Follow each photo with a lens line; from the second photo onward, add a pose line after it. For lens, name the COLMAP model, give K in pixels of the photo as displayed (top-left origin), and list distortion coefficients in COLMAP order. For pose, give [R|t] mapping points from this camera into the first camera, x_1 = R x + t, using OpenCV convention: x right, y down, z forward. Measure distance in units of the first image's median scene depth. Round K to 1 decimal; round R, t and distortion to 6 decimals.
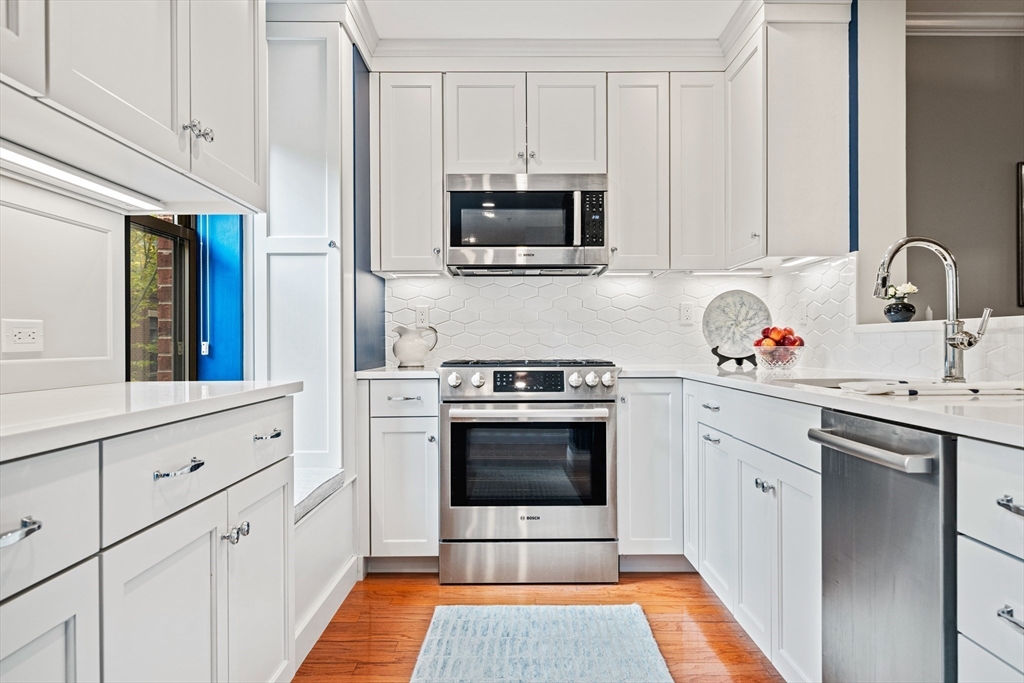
lens RADIAL K [[651.9, 0, 512.2], [0, 651.9, 342.8], [0, 0, 1]] dist [-0.007008, -0.000098]
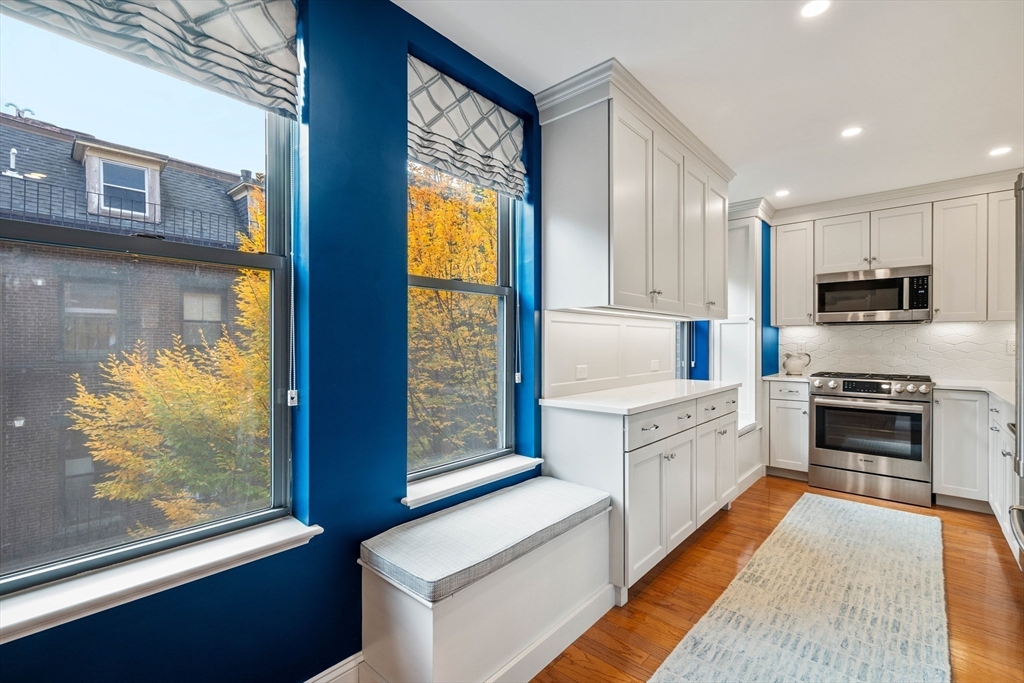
lens RADIAL K [[465.3, 0, 506.6], [0, 465.3, 342.2], [0, 0, 1]] dist [-0.001100, -0.000779]
pose [[0.748297, 0.007975, -0.663316, 0.133327], [-0.003649, 0.999962, 0.007905, -0.073567], [0.663354, -0.003495, 0.748297, -0.652858]]
